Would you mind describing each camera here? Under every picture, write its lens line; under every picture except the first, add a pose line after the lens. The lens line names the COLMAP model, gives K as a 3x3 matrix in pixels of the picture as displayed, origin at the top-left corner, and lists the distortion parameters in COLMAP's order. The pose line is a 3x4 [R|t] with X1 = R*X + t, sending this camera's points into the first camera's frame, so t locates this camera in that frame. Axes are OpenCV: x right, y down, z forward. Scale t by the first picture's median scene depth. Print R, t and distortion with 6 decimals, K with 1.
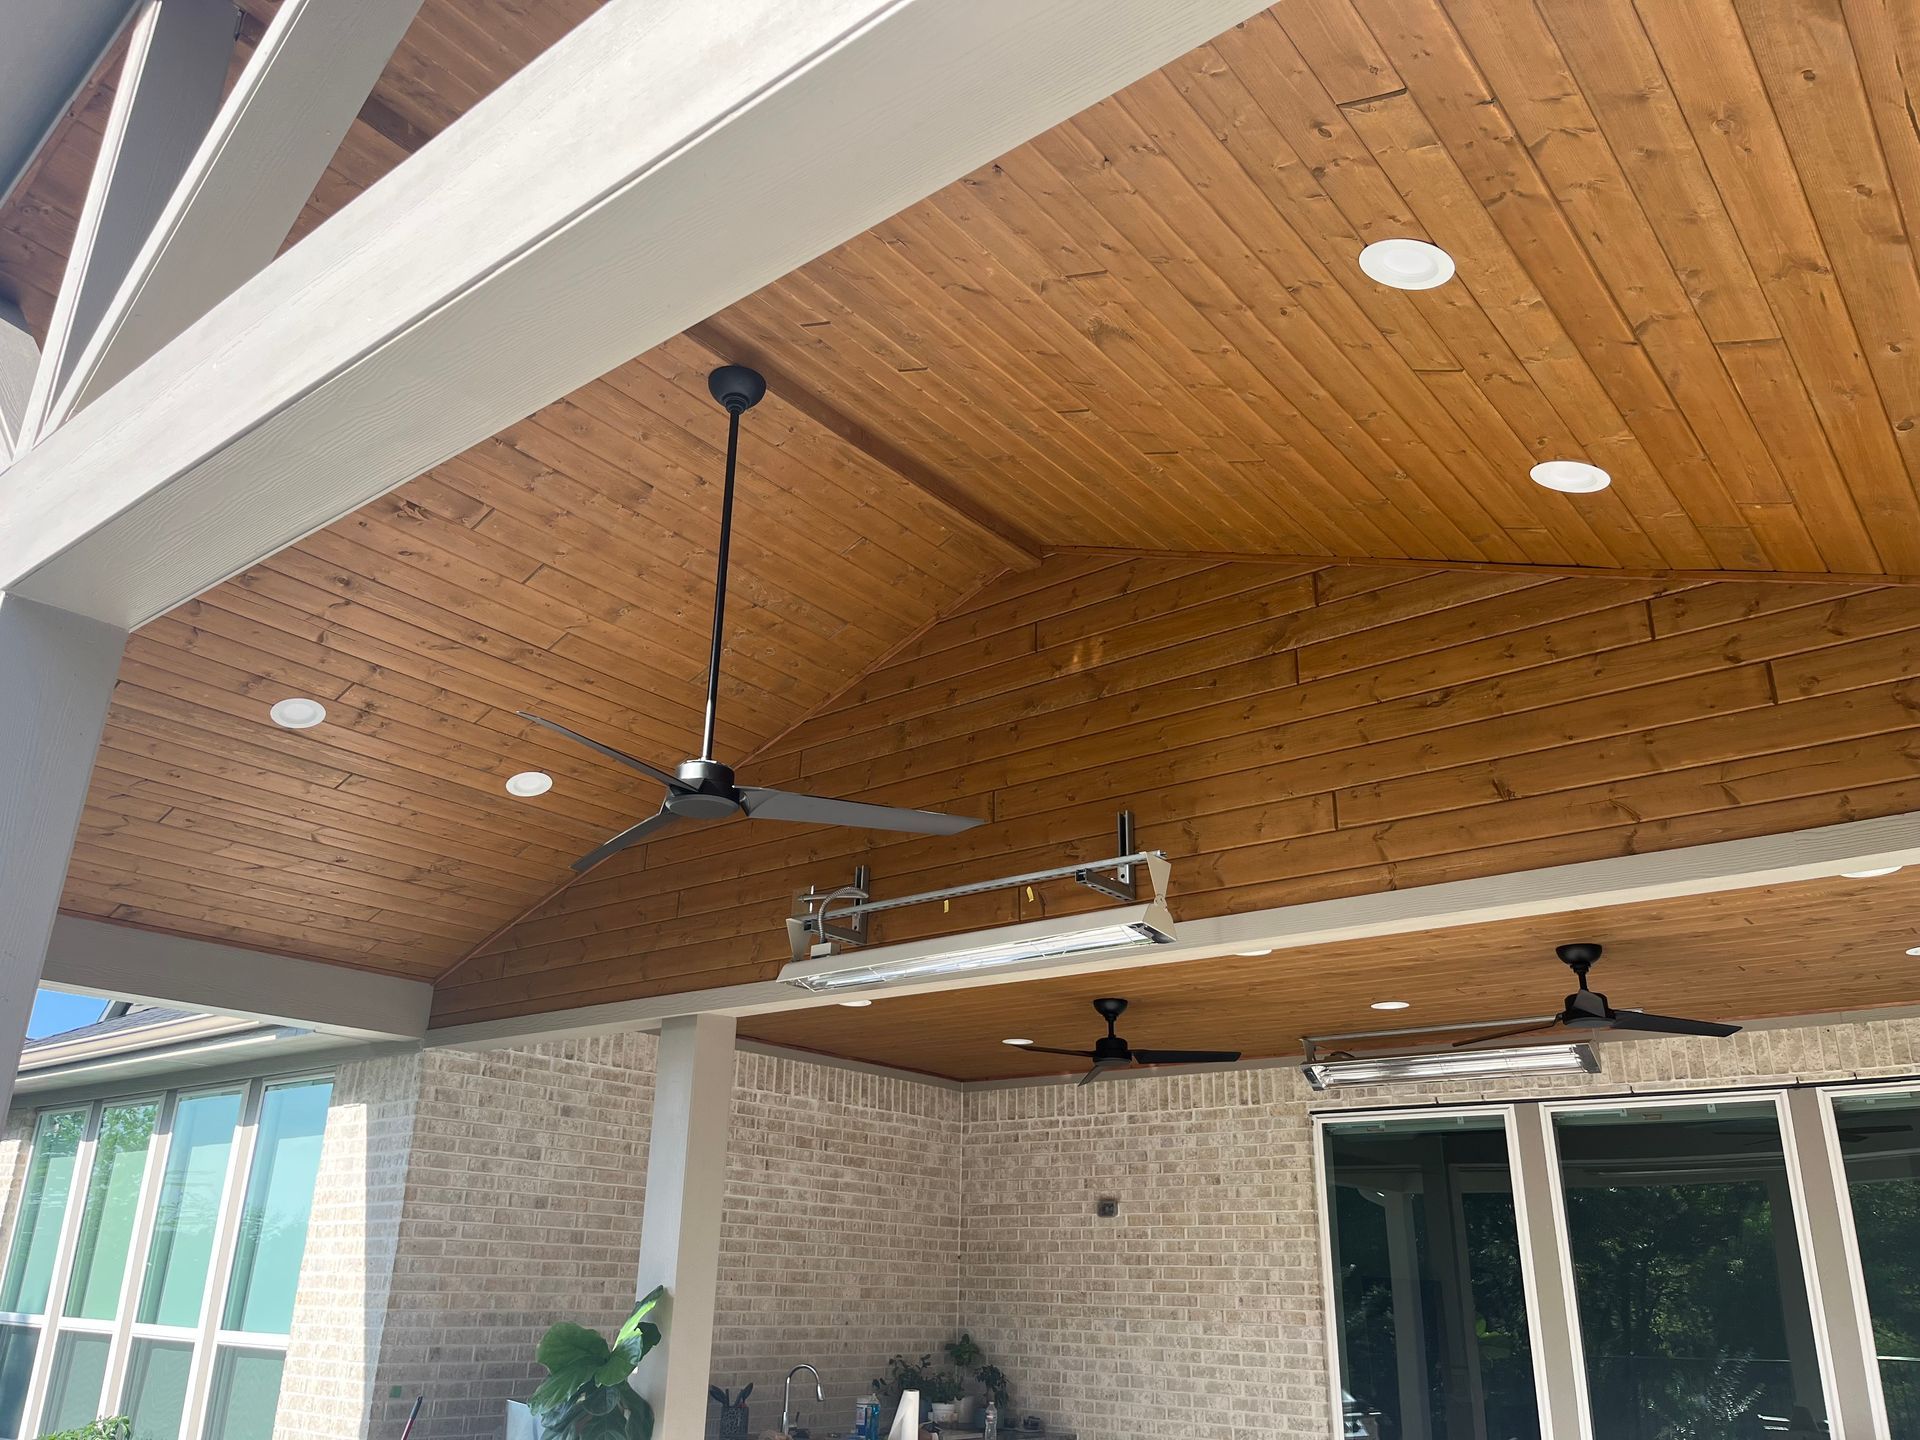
lens RADIAL K [[1453.1, 0, 948.8], [0, 1453.1, 703.6], [0, 0, 1]] dist [0.019085, -0.020646]
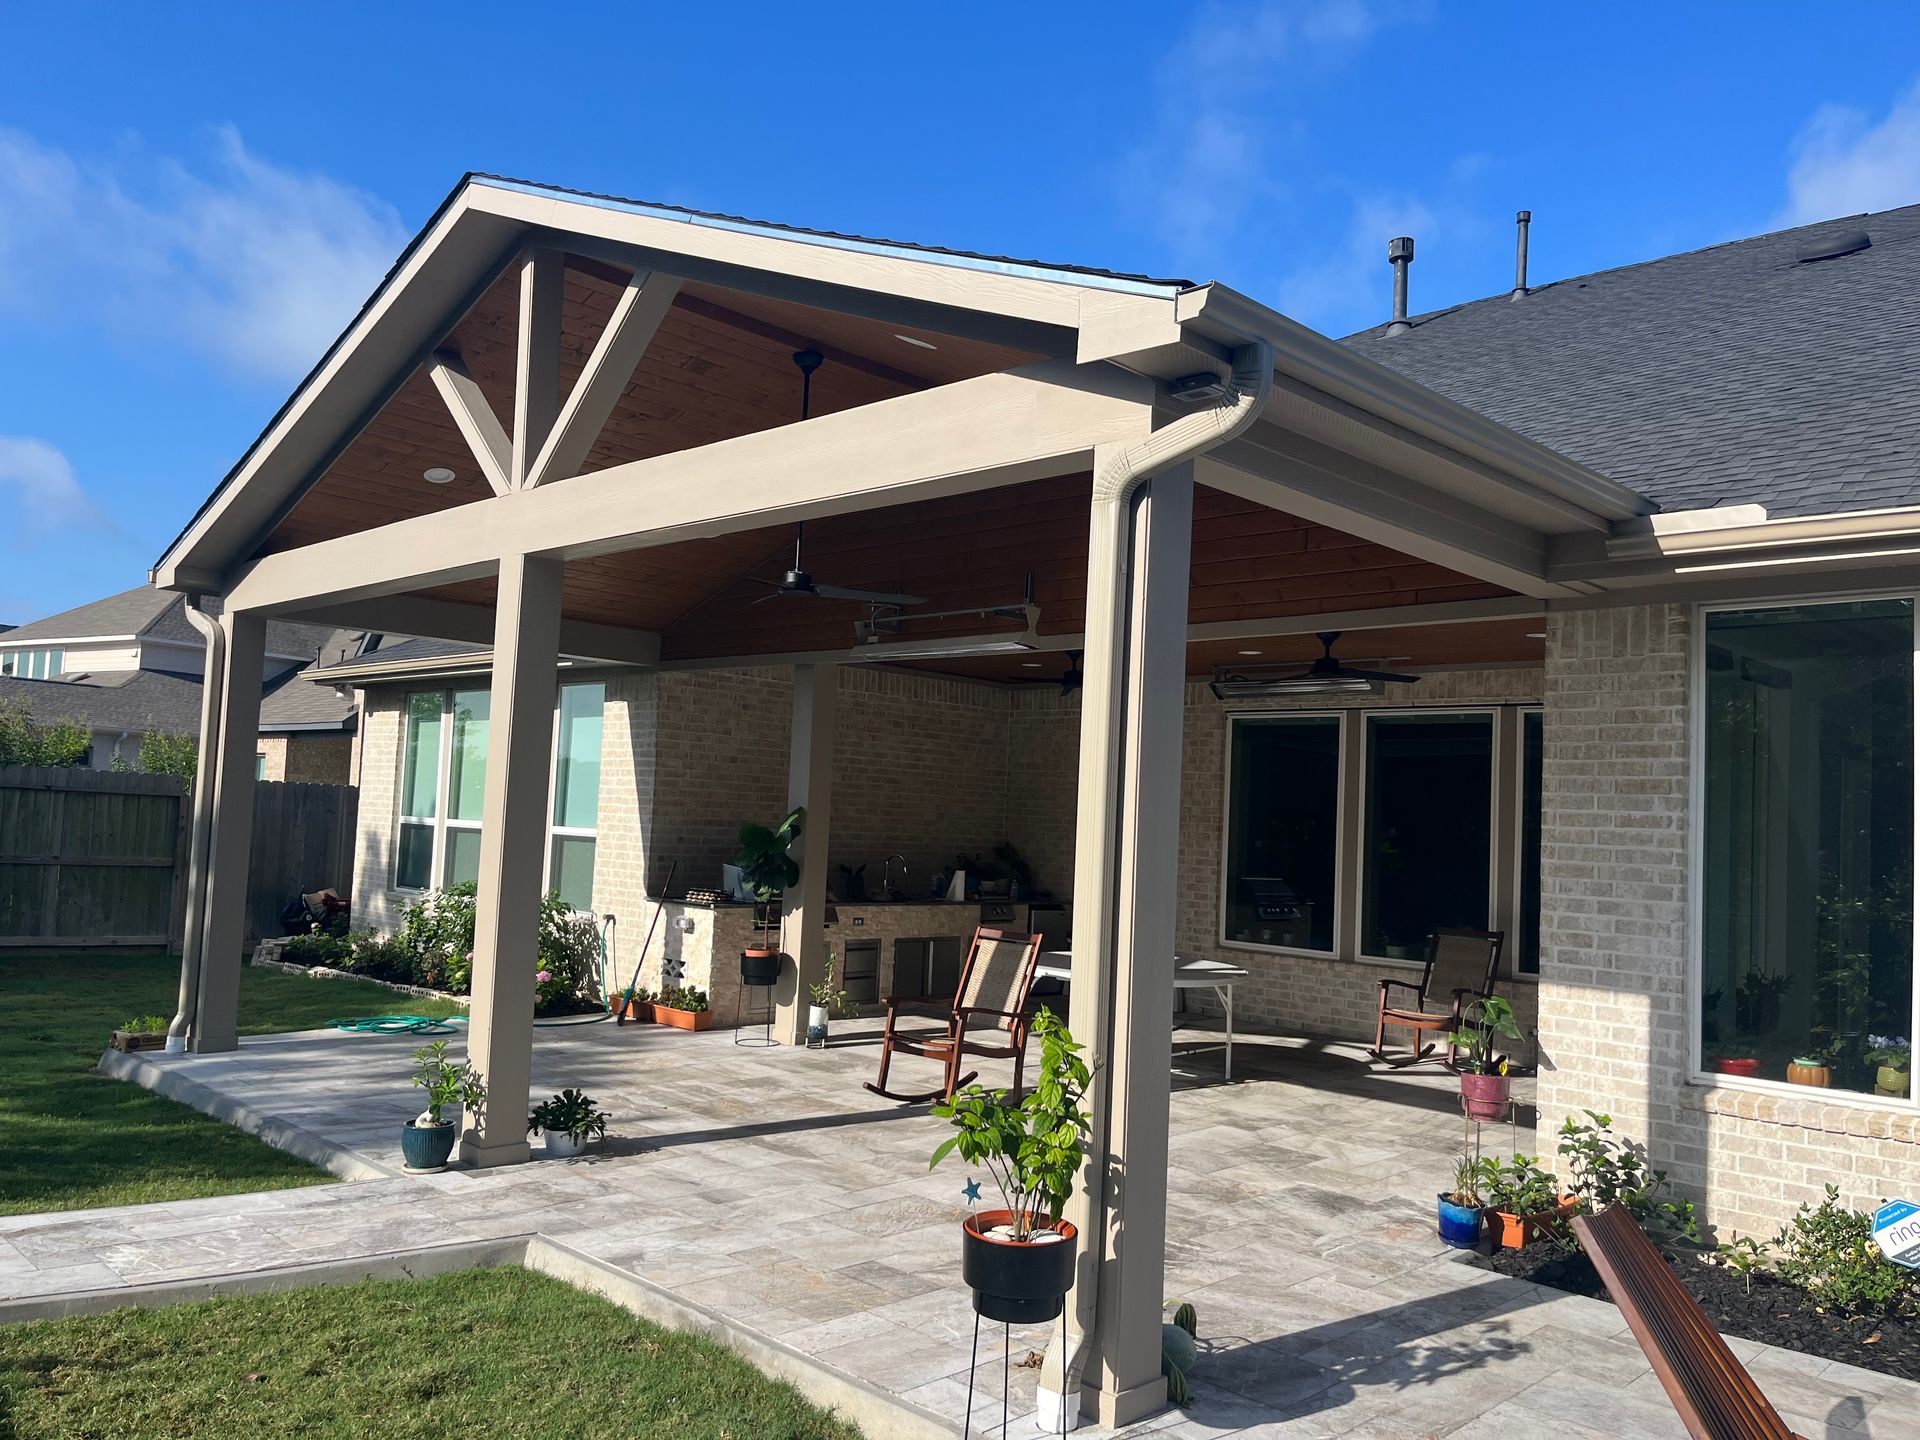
lens RADIAL K [[1453.1, 0, 969.4], [0, 1453.1, 722.3], [0, 0, 1]] dist [0.019085, -0.020646]
pose [[0.995160, 0.016369, -0.096900, 0.149854], [0.014276, 0.951491, 0.307346, -0.205985], [0.097230, -0.307241, 0.946651, -0.537337]]
